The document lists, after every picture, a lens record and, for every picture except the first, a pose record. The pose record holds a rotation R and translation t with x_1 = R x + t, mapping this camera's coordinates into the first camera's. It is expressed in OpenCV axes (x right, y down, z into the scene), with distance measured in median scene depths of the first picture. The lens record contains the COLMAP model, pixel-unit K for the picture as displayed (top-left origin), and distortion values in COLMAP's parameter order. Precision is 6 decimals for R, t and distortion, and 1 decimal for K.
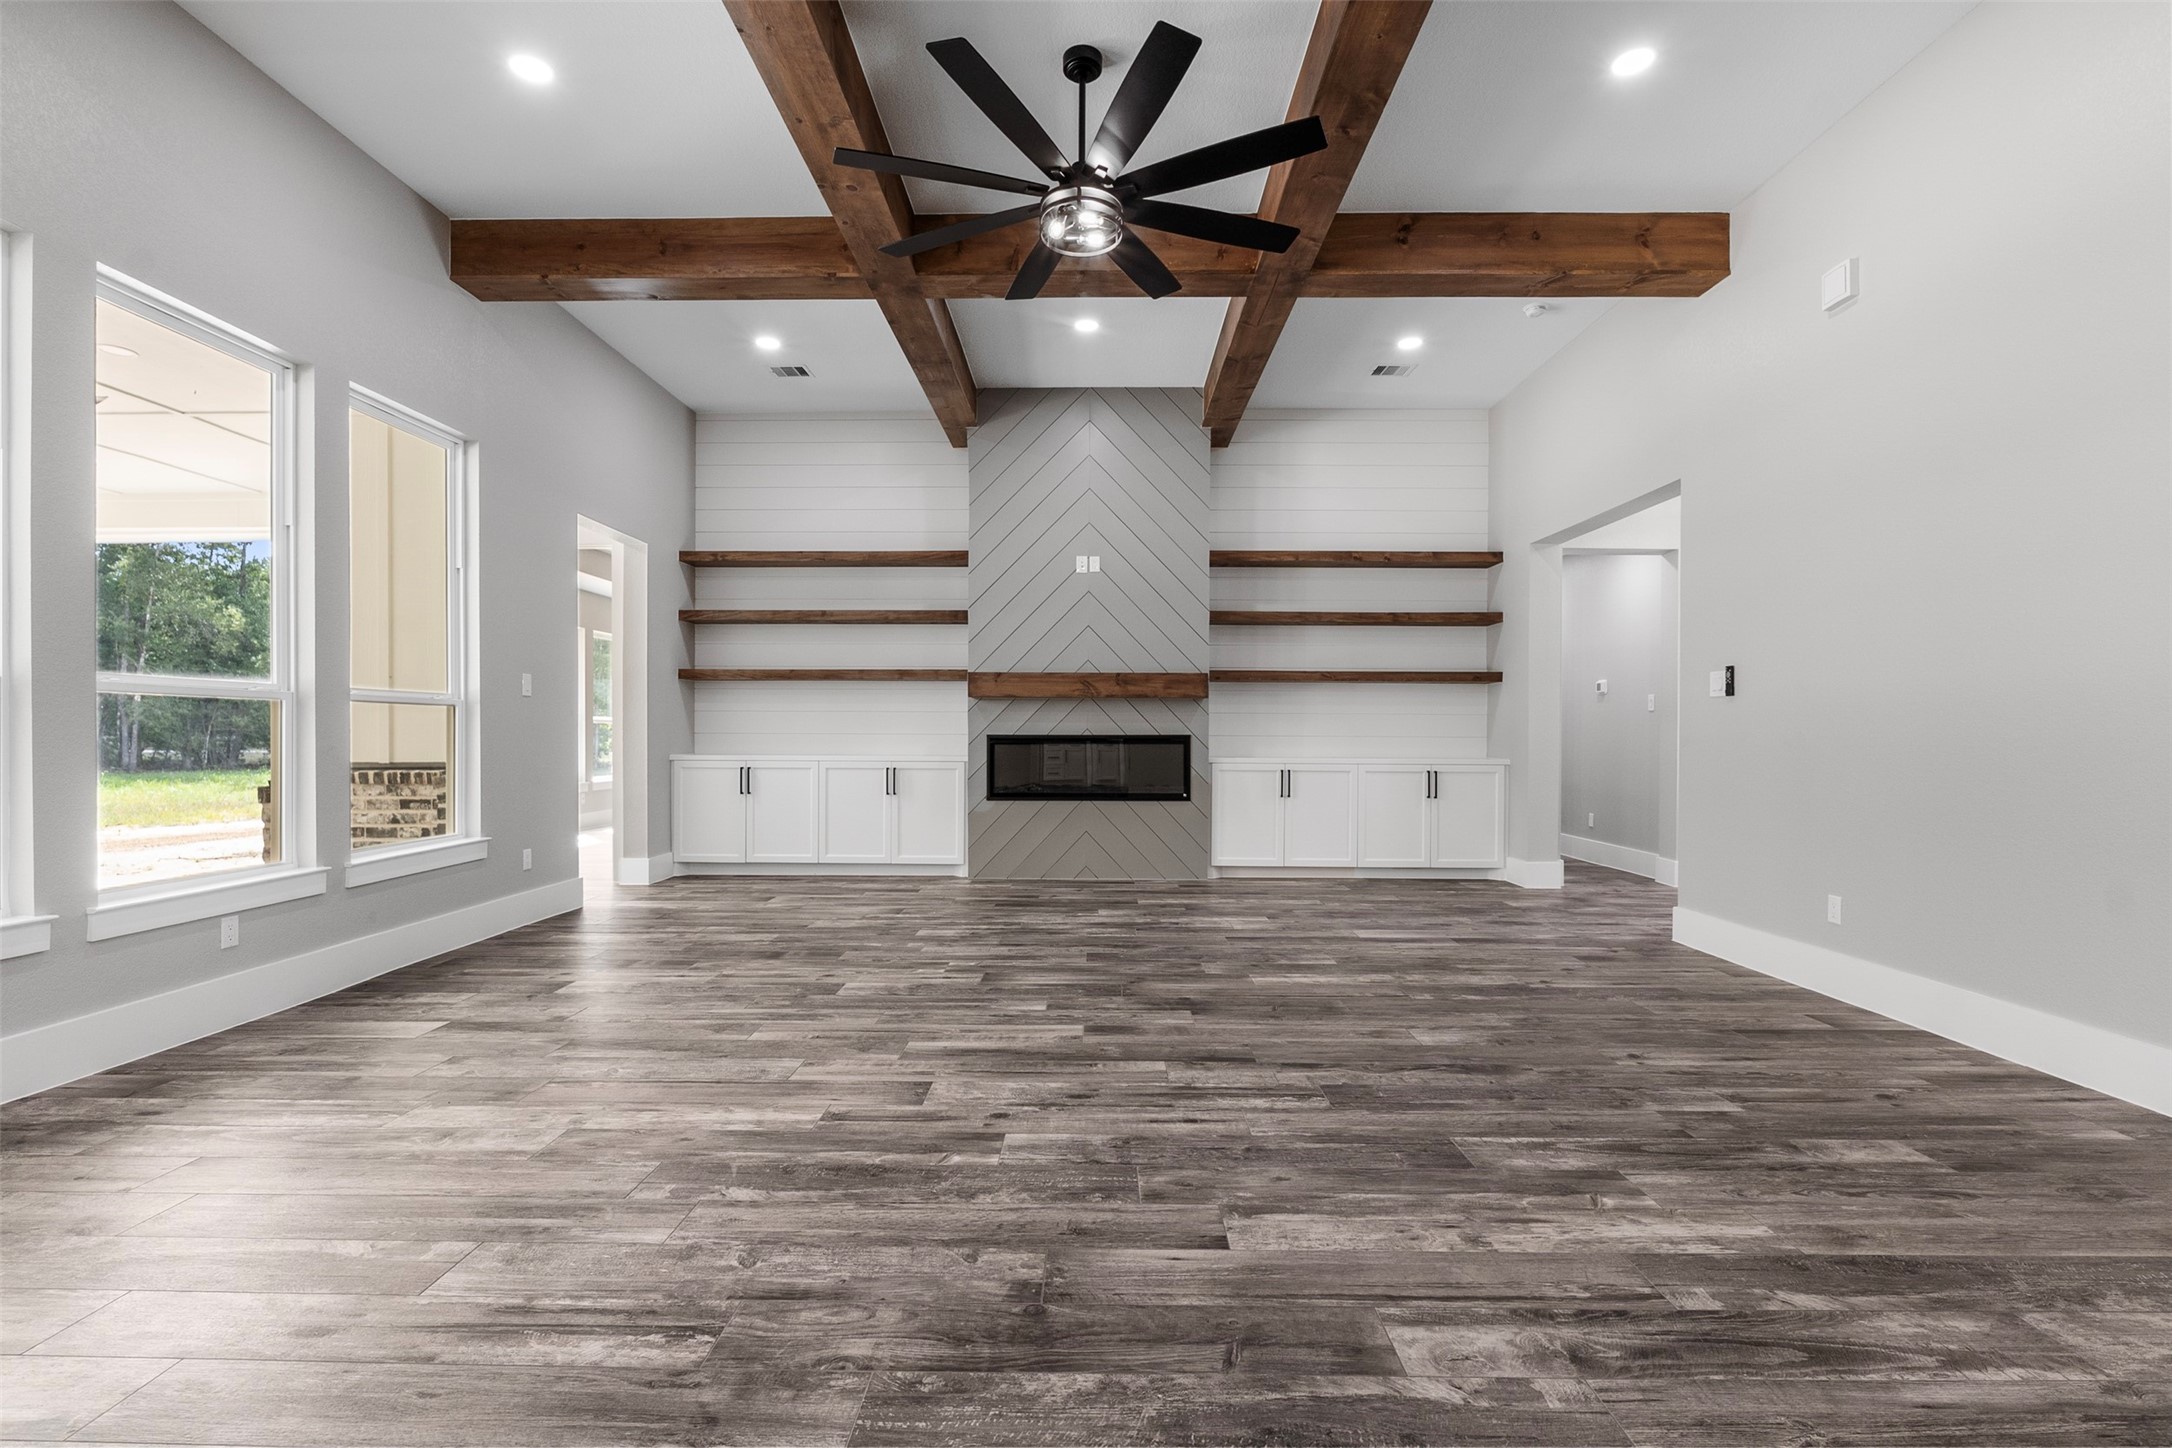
lens RADIAL K [[988.7, 0, 1082.1], [0, 988.7, 717.7], [0, 0, 1]] dist [-0.003670, -0.002163]
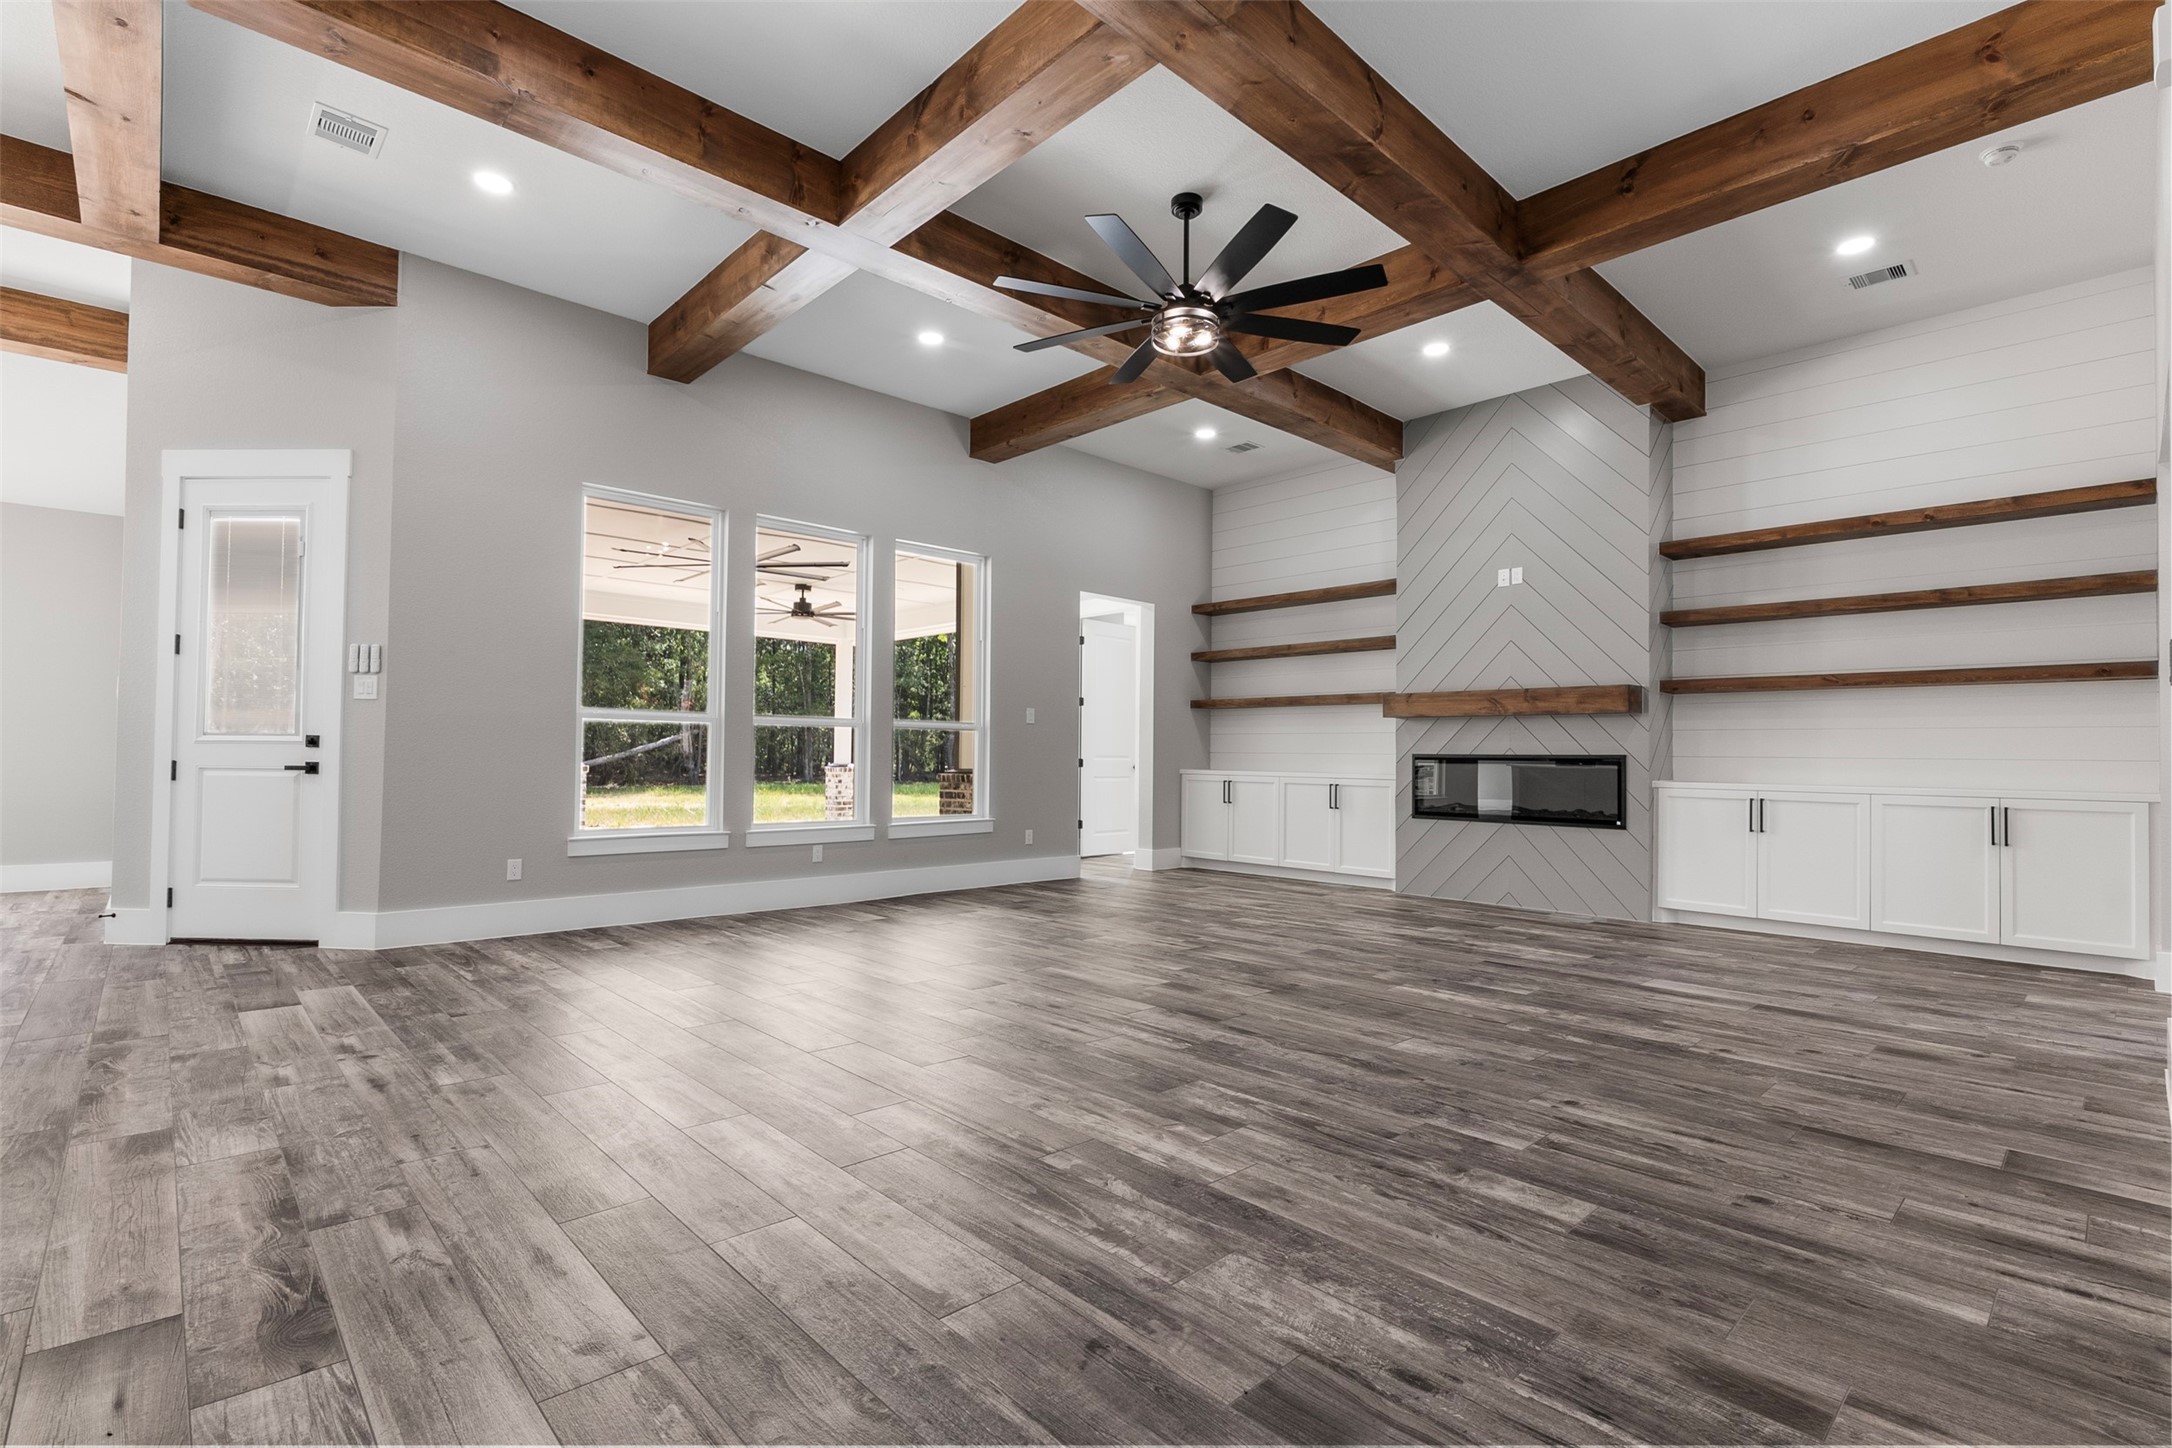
lens RADIAL K [[988.7, 0, 1043.8], [0, 988.7, 712.7], [0, 0, 1]] dist [-0.003670, -0.002163]
pose [[0.685040, -0.026741, -0.728015, 0.615843], [0.000928, 0.999357, -0.035835, 0.016837], [0.728505, 0.023873, 0.684624, 0.028144]]
